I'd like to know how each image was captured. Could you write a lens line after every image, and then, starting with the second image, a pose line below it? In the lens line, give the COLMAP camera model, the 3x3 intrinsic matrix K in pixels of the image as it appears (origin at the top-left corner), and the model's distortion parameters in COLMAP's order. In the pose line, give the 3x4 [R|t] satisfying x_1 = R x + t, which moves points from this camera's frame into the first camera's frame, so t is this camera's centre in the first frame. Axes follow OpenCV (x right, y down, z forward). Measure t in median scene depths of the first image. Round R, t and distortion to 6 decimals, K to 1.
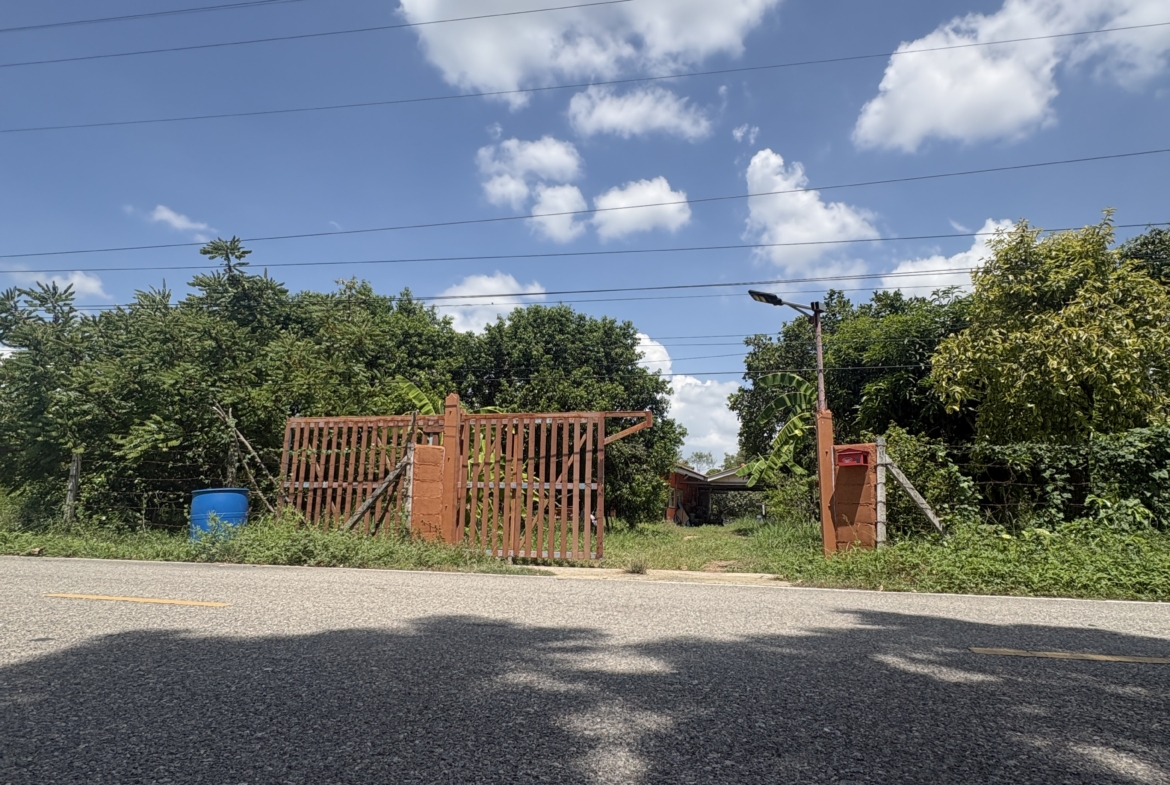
lens RADIAL K [[640.9, 0, 585.0], [0, 640.9, 392.5], [0, 0, 1]] dist [0.001404, 0.000055]
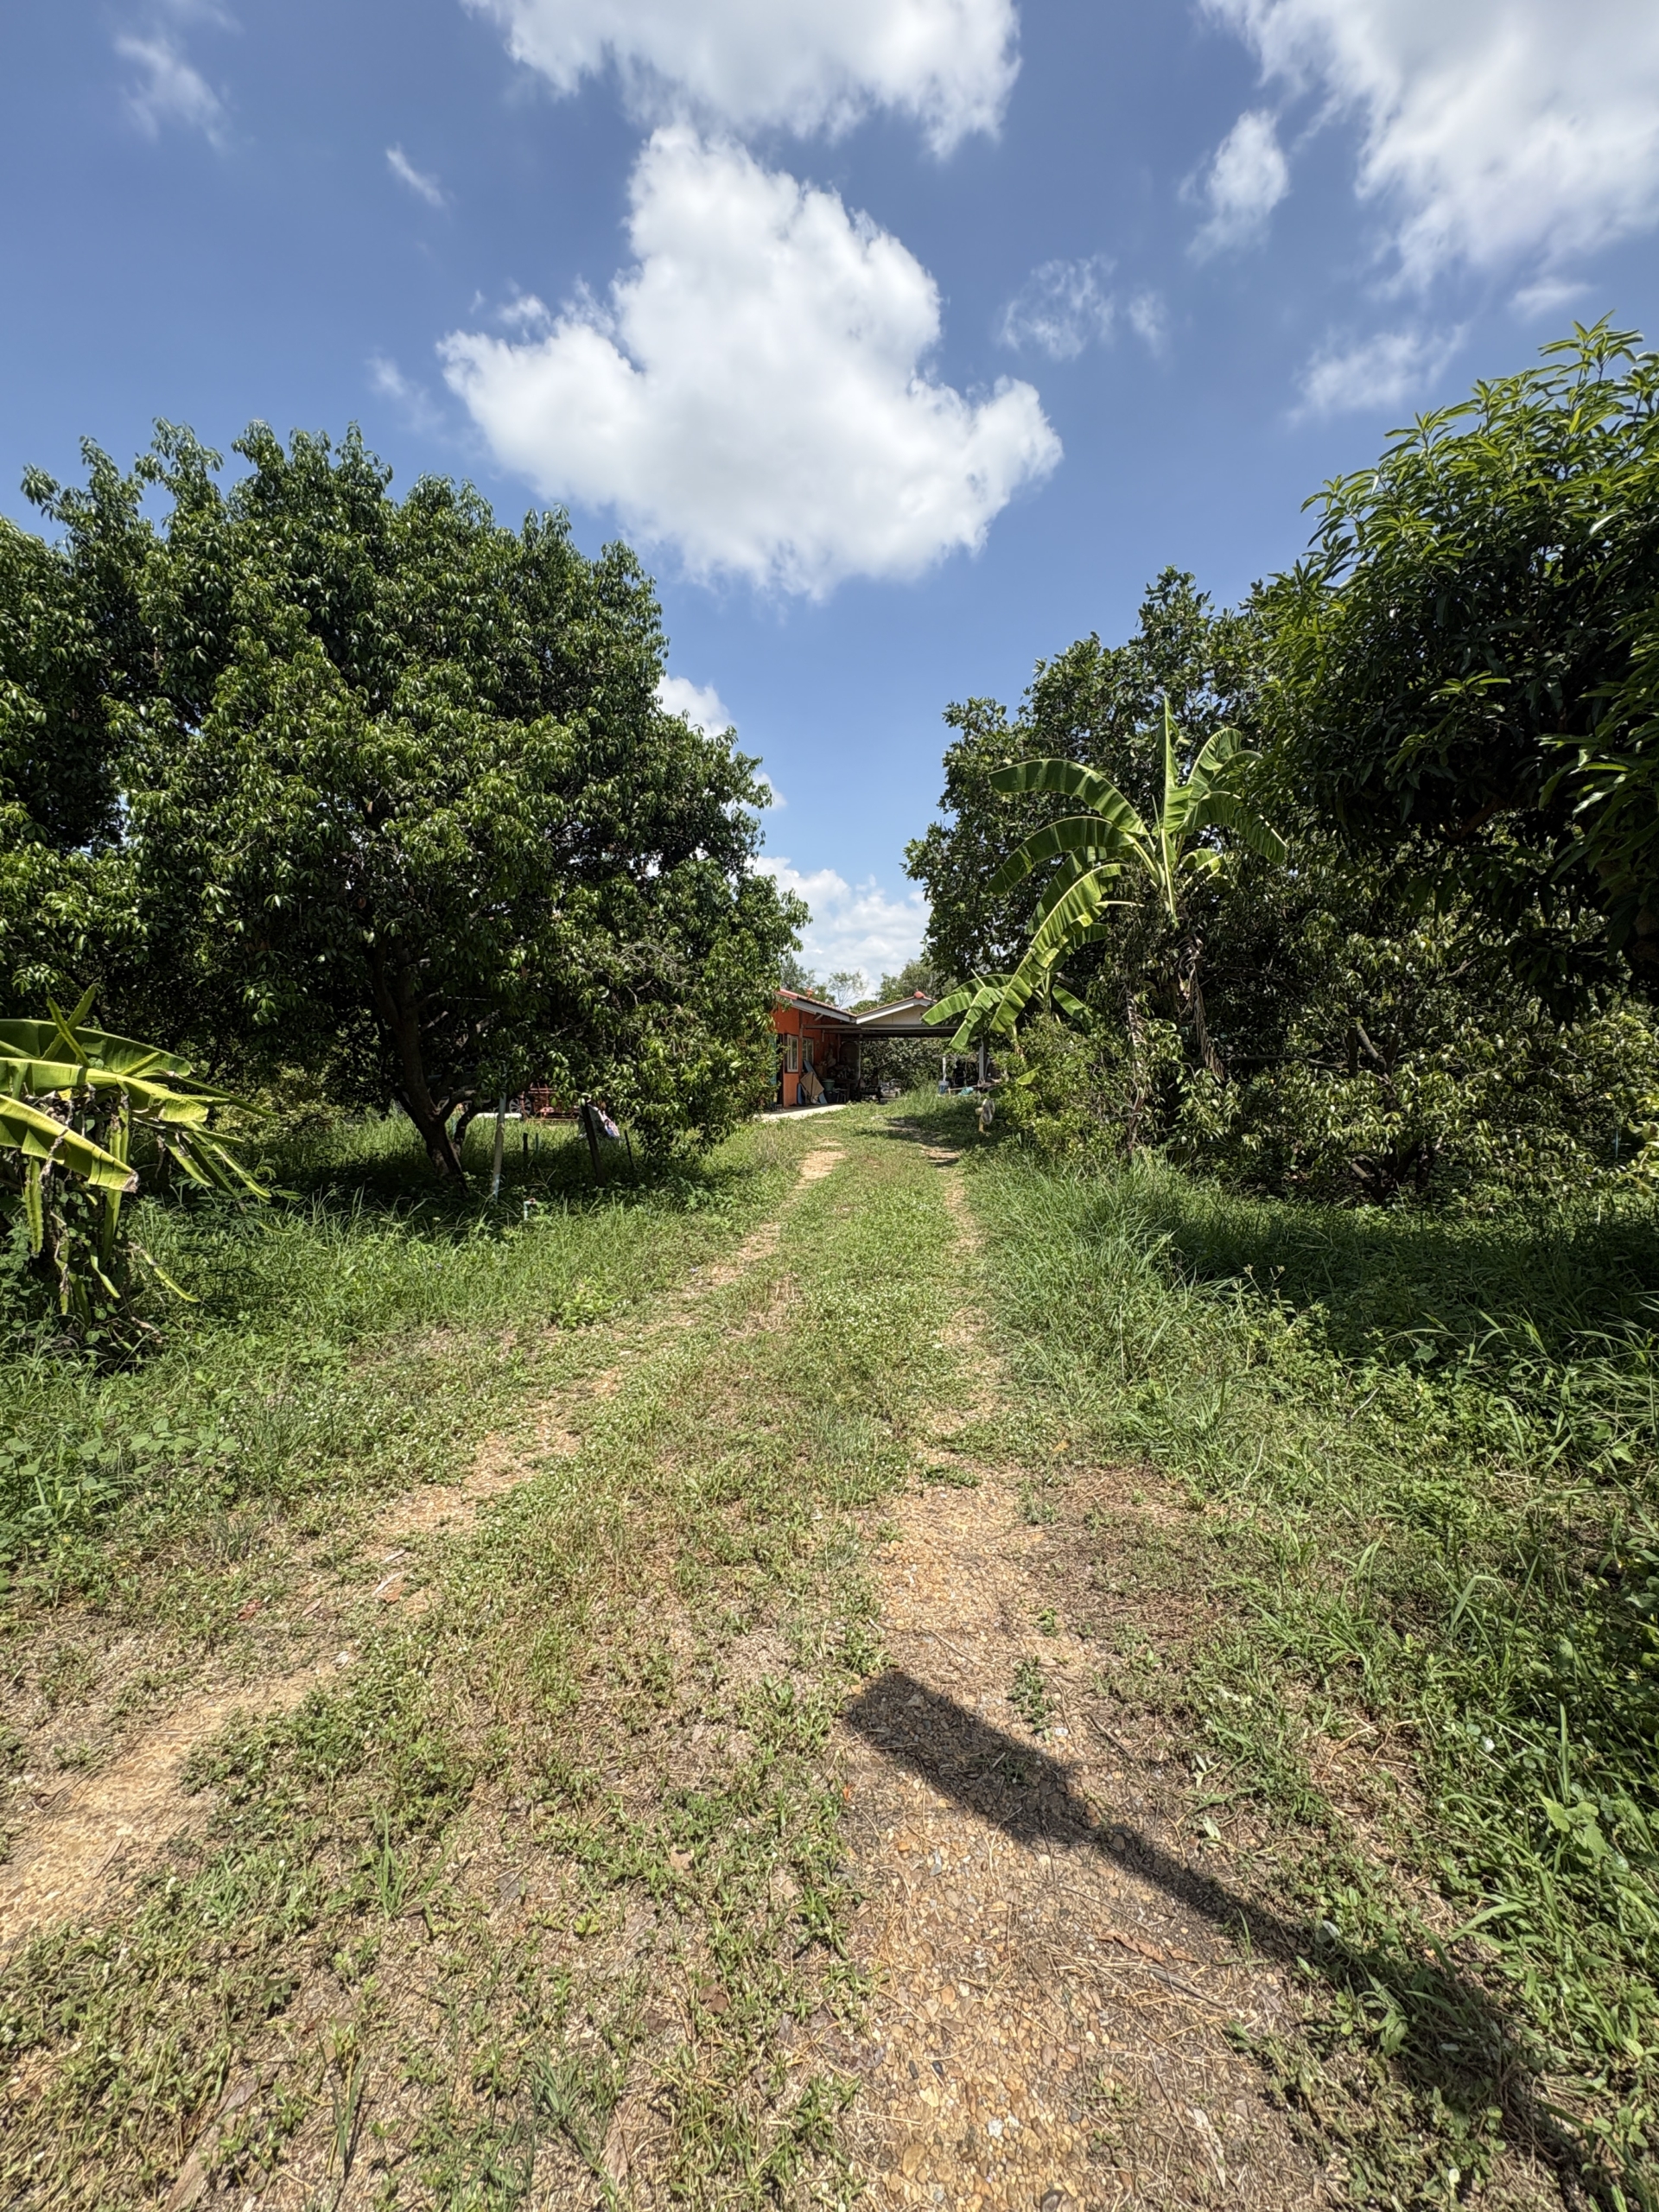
lens RADIAL K [[885.6, 0, 829.5], [0, 885.6, 1106.0], [0, 0, 1]] dist [0.001457, 0.000069]
pose [[0.987360, -0.032250, 0.155175, 0.088411], [-0.005467, 0.971565, 0.236710, 0.048697], [-0.158397, -0.234566, 0.959109, 0.481493]]
